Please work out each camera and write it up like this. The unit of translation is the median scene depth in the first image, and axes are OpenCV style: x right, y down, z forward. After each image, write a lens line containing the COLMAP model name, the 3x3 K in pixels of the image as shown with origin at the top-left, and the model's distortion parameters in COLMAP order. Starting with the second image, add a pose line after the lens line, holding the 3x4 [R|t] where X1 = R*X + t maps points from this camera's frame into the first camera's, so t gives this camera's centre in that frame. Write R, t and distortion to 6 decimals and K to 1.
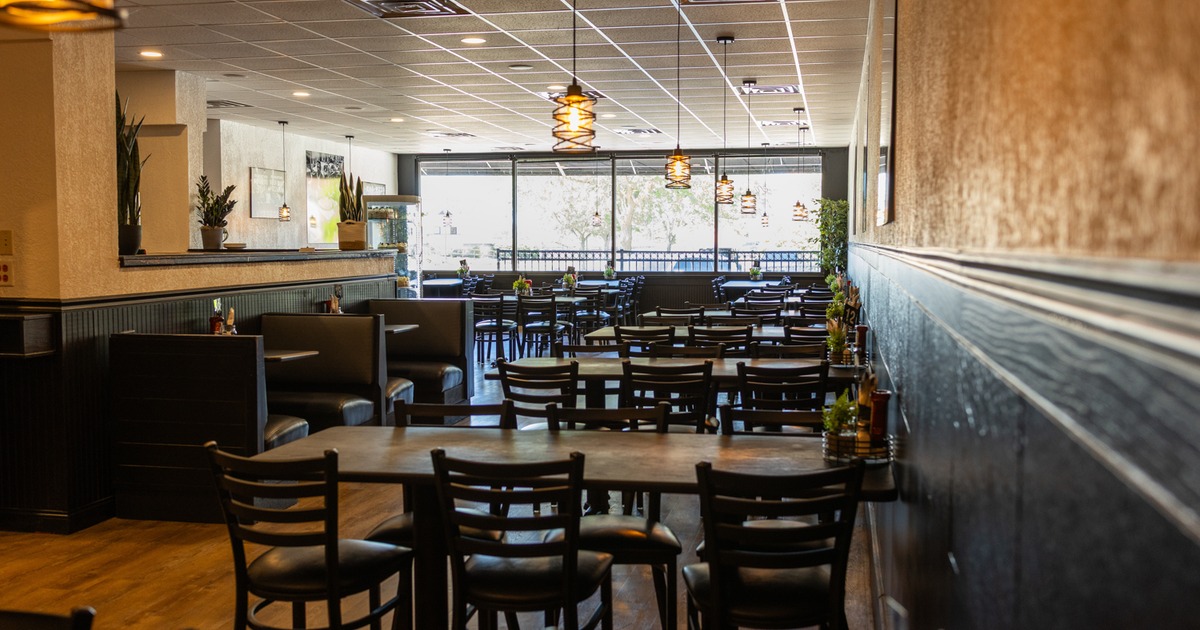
lens RADIAL K [[1200.4, 0, 600.0], [0, 1200.4, 315.0], [0, 0, 1]] dist [-0.005691, -0.001628]
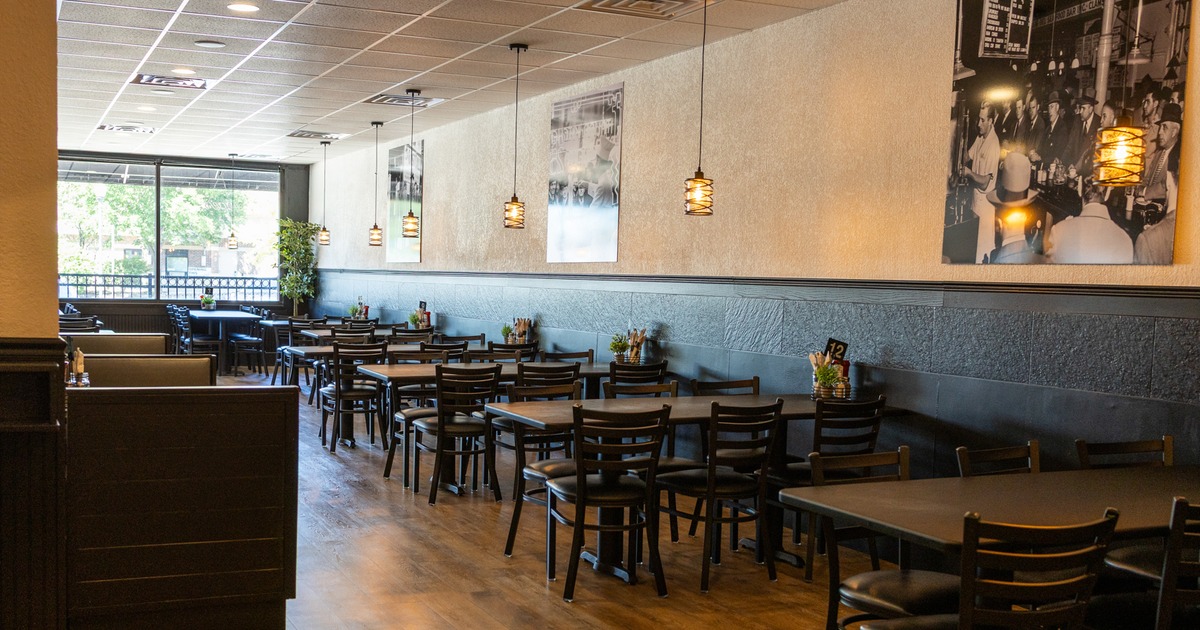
lens RADIAL K [[1325.8, 0, 600.0], [0, 1325.8, 315.0], [0, 0, 1]] dist [0.001463, -0.000788]
pose [[0.814502, 0.002924, 0.580153, -0.220717], [0.010637, 0.999744, -0.019973, -0.003173], [-0.580063, 0.022439, 0.814263, 0.056521]]
